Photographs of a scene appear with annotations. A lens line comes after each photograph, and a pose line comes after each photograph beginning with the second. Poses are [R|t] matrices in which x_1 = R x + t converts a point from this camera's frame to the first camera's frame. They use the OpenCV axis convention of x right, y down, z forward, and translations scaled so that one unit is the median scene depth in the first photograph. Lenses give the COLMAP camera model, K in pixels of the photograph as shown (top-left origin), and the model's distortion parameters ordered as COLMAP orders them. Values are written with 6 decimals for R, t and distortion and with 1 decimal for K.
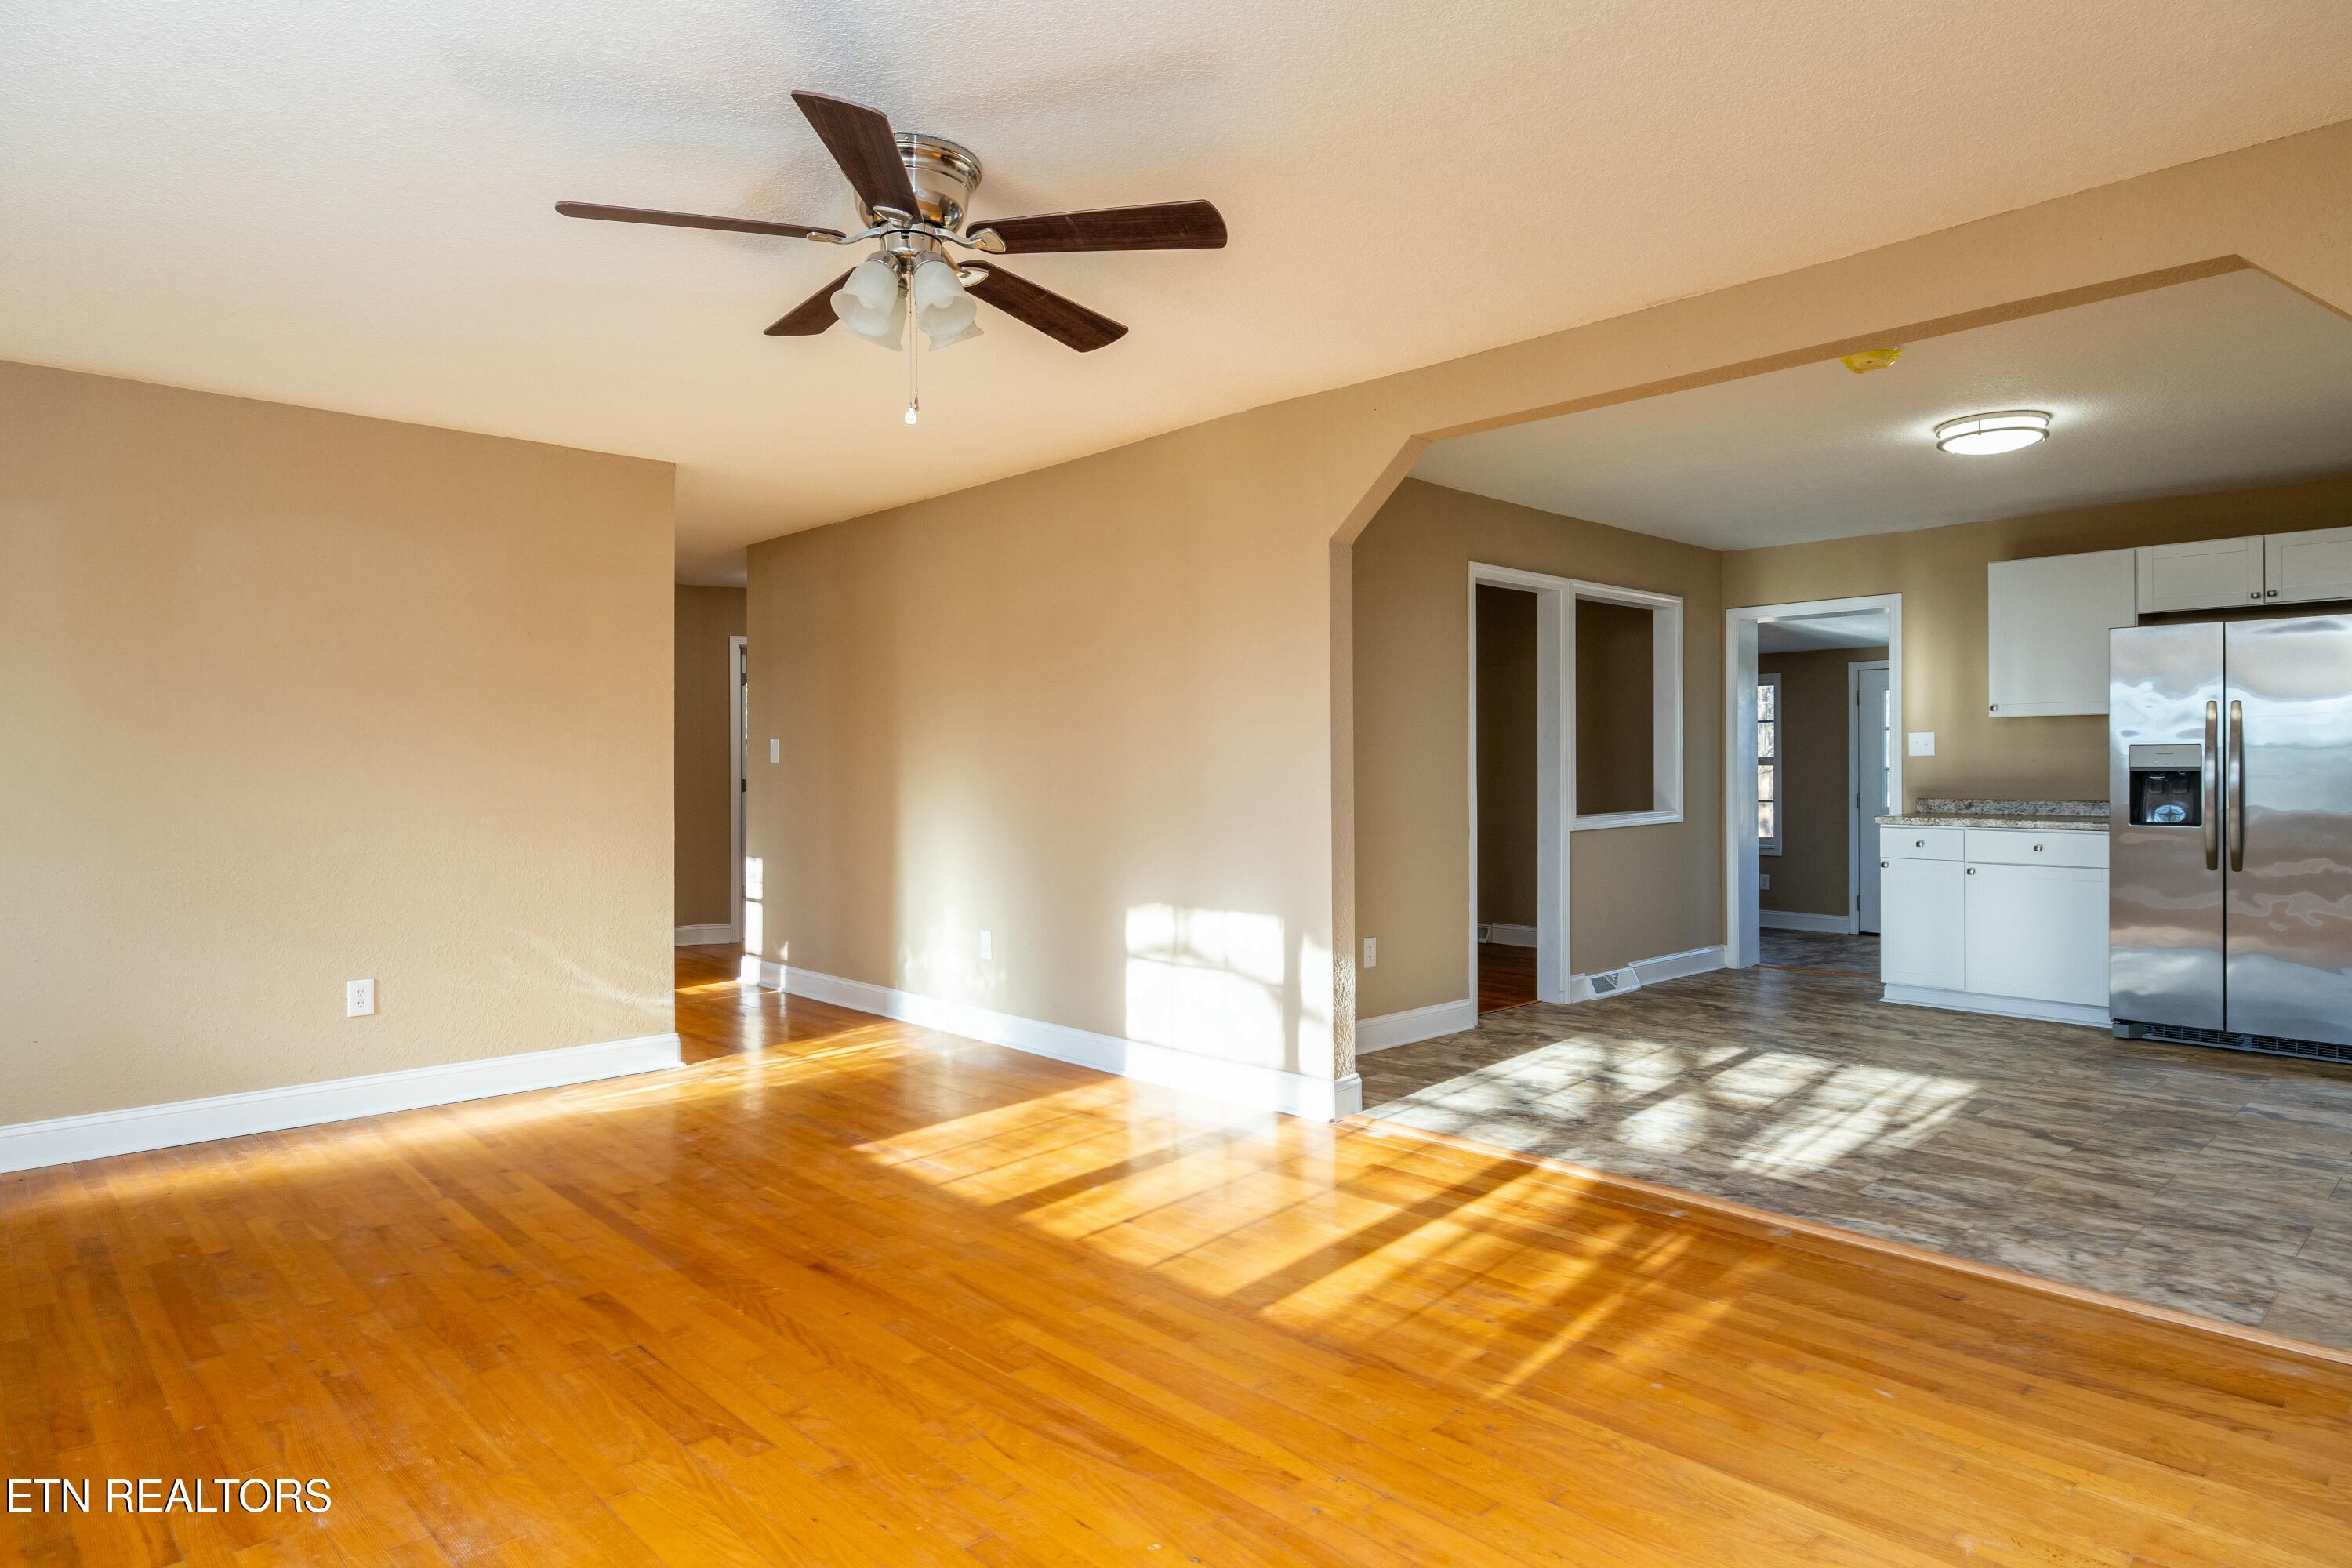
lens RADIAL K [[1339.8, 0, 1189.8], [0, 1339.8, 774.3], [0, 0, 1]] dist [-0.001846, 0.001457]
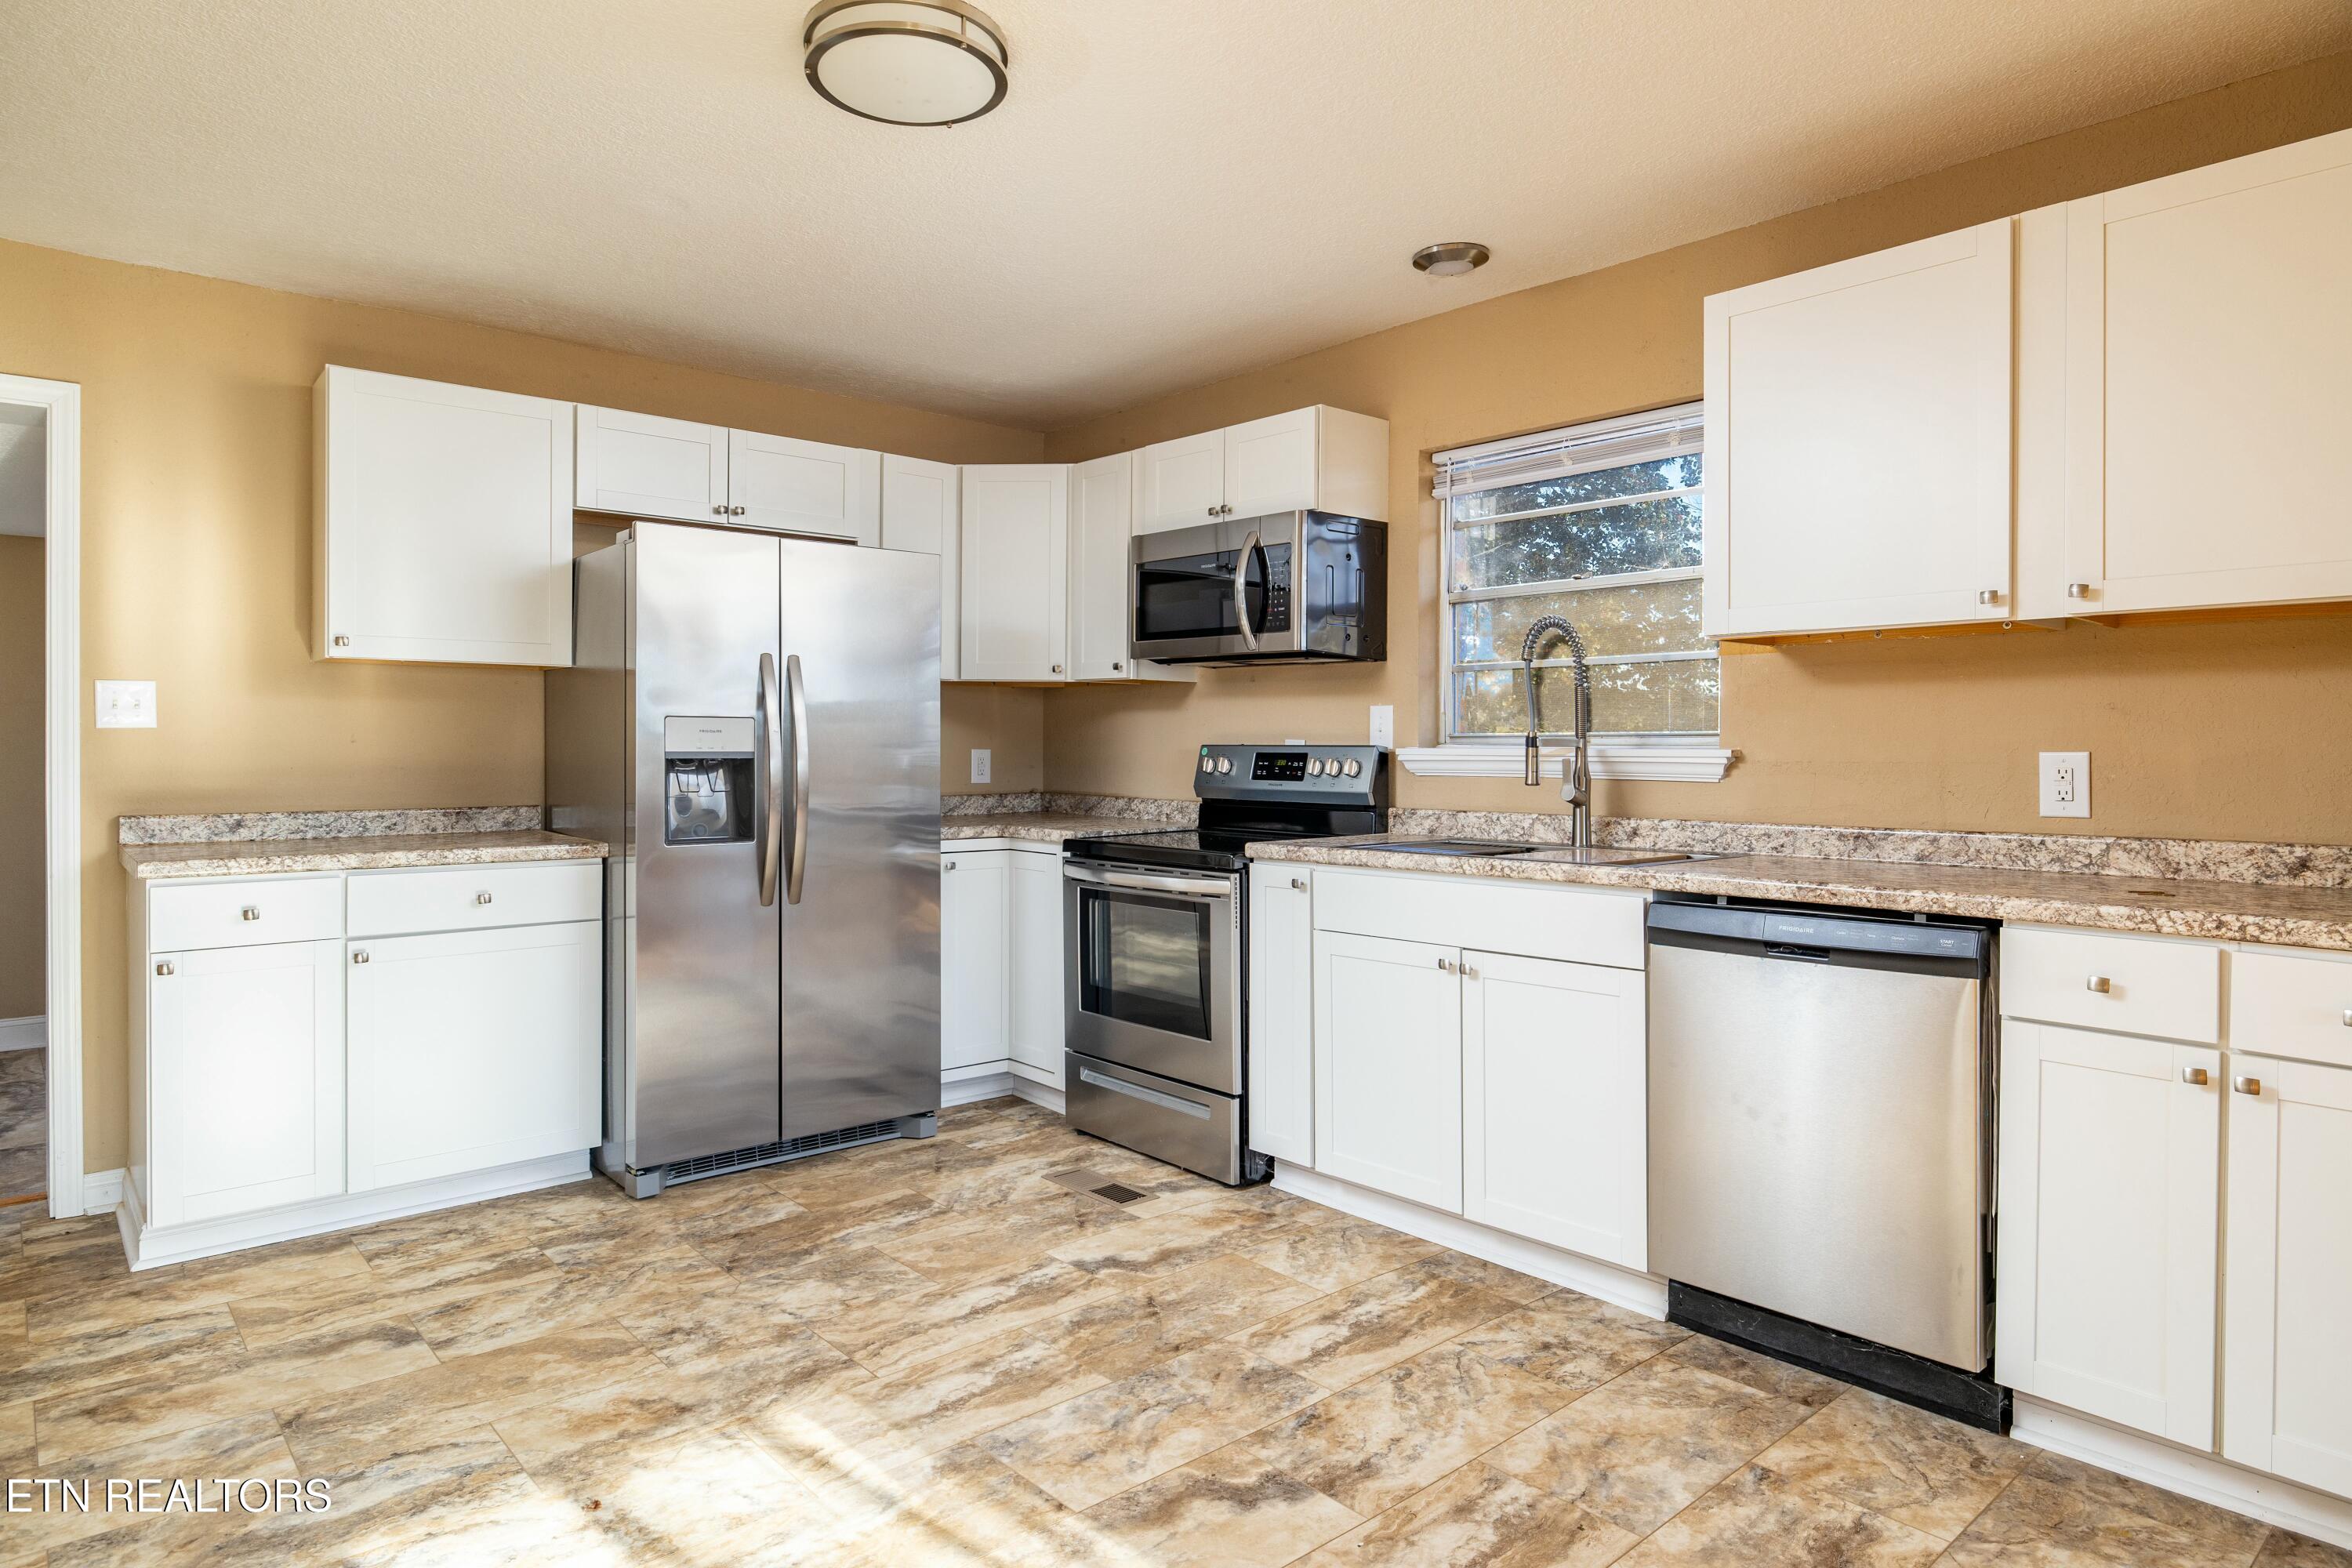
lens RADIAL K [[1339.8, 0, 1124.1], [0, 1339.8, 770.1], [0, 0, 1]] dist [-0.001846, 0.001457]
pose [[0.069370, -0.013573, 0.997499, 0.152877], [0.003394, 0.999905, 0.013370, -0.006909], [-0.997585, 0.002458, 0.069409, 1.118638]]
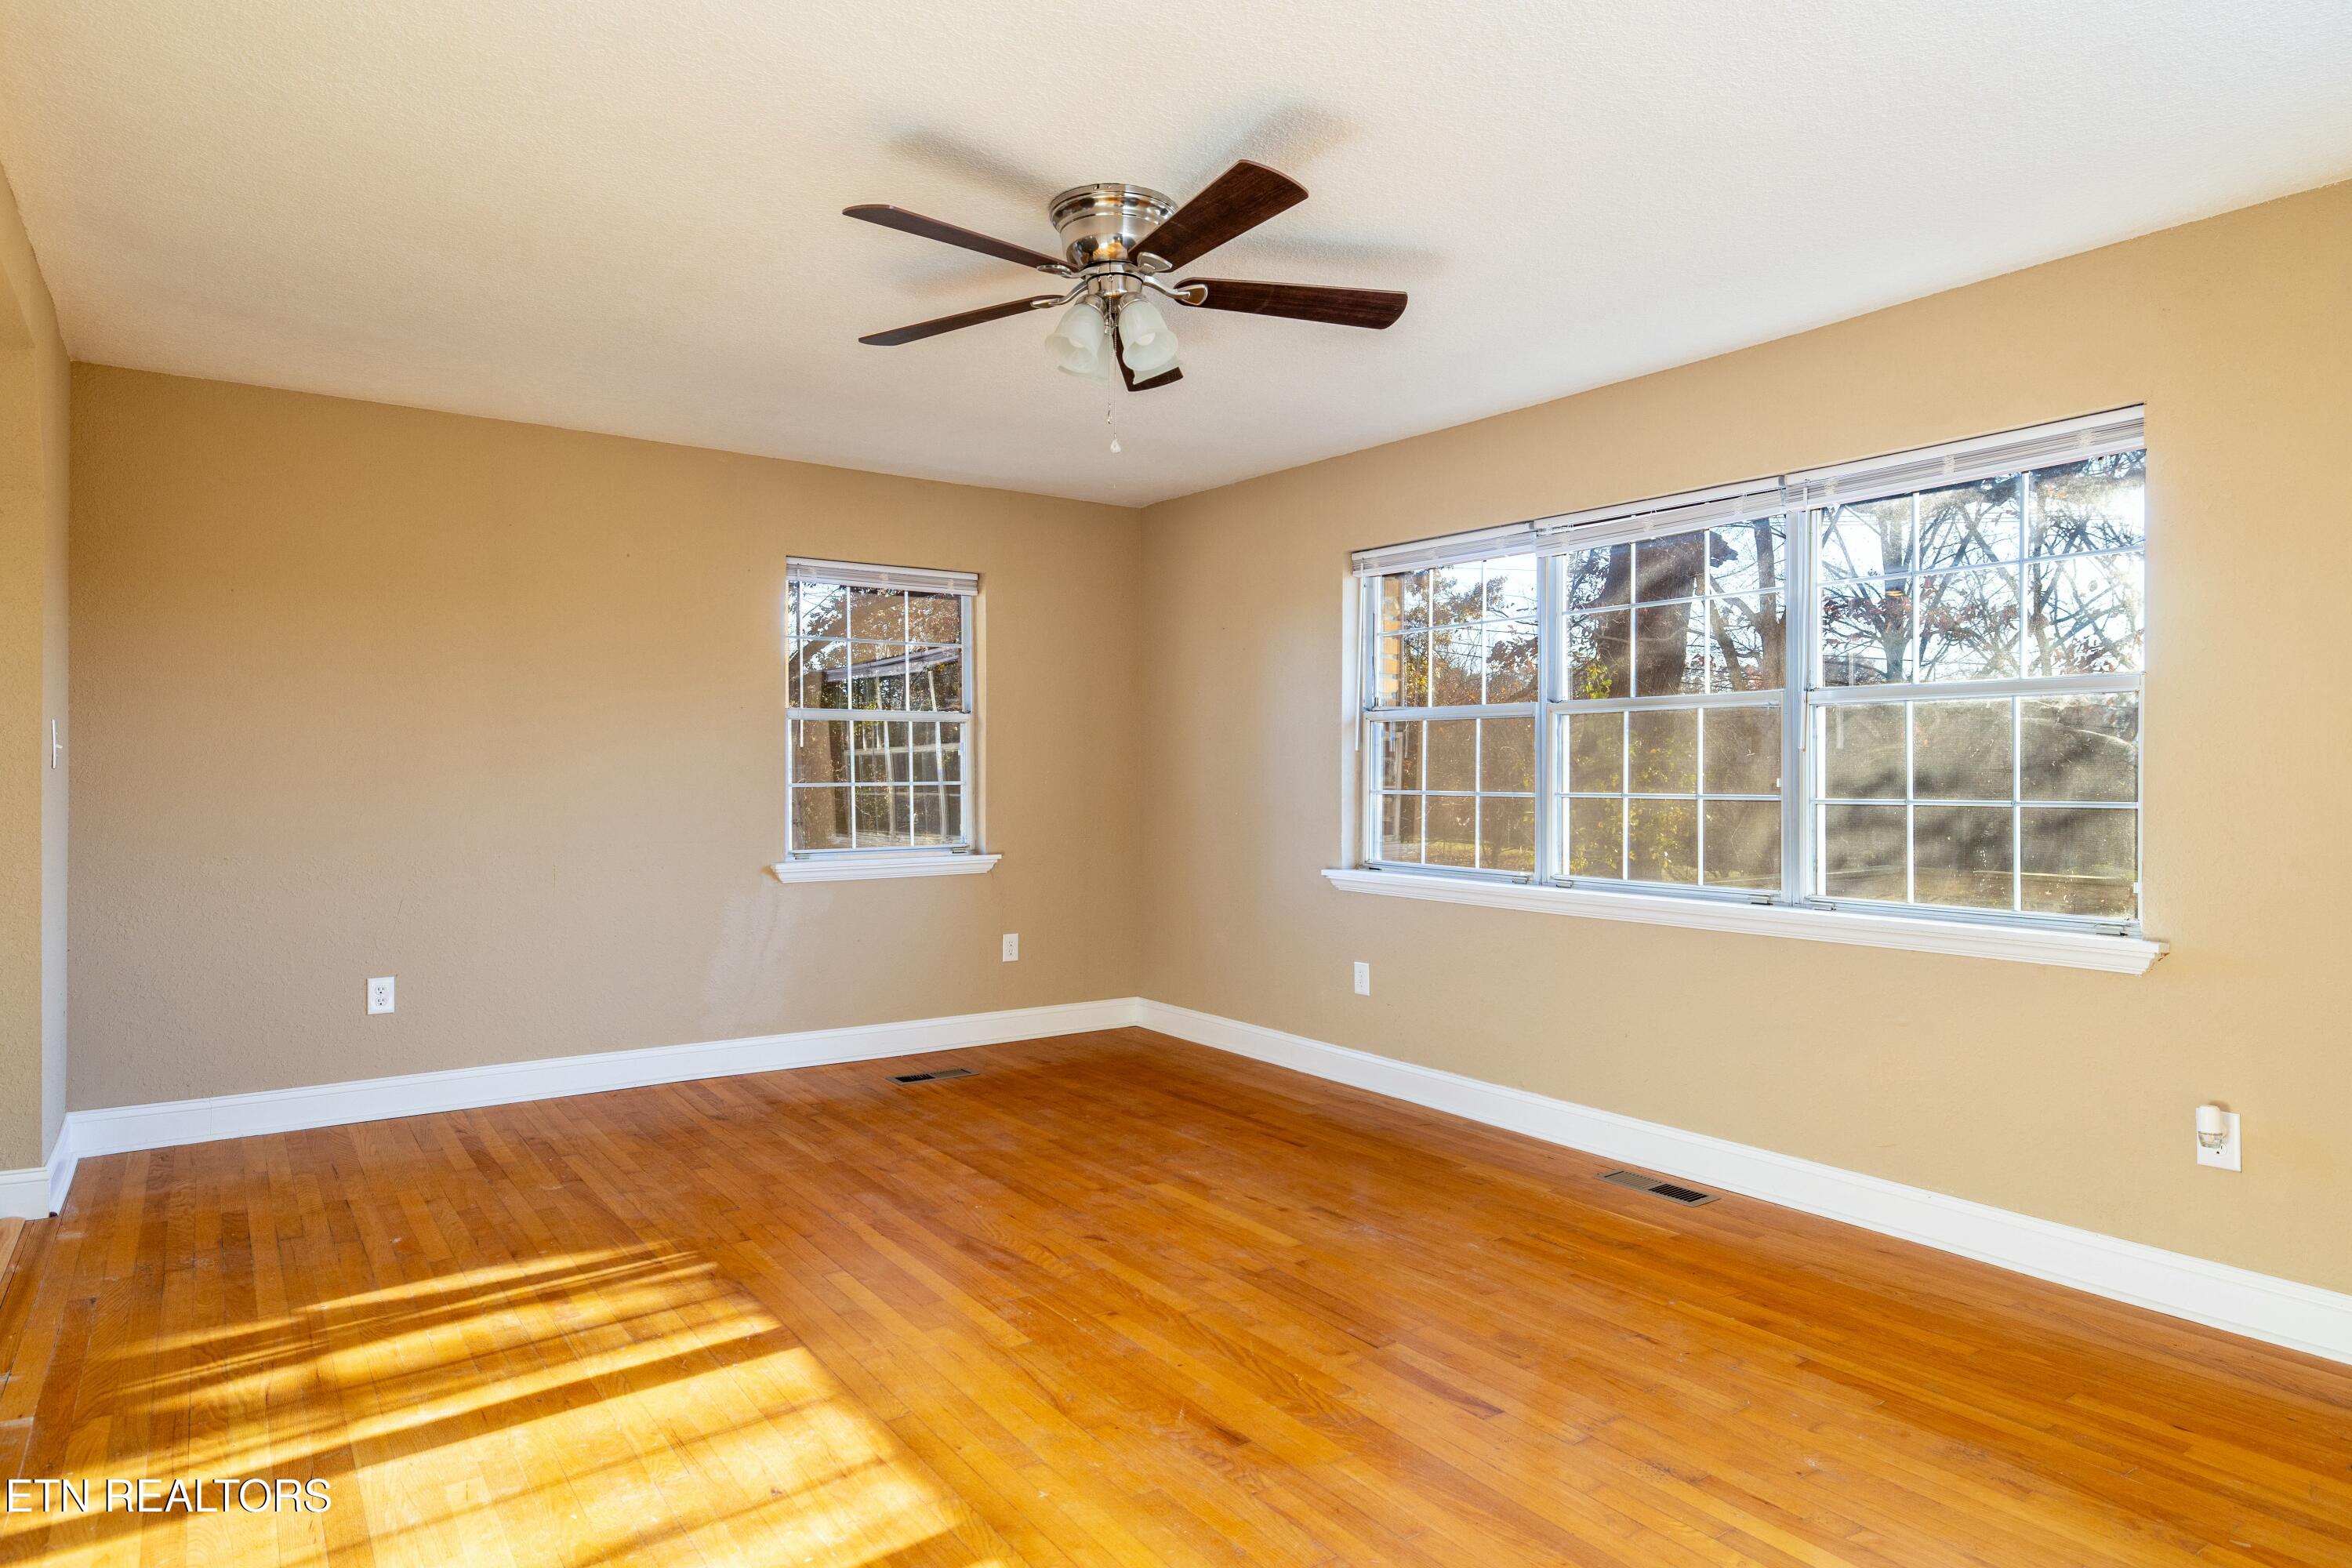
lens RADIAL K [[1339.8, 0, 1171.2], [0, 1339.8, 782.4], [0, 0, 1]] dist [-0.001846, 0.001457]
pose [[-0.988346, -0.001294, 0.152218, -0.295904], [-0.000036, 0.999966, 0.008265, -0.003782], [-0.152223, 0.008163, -0.988312, 1.458957]]
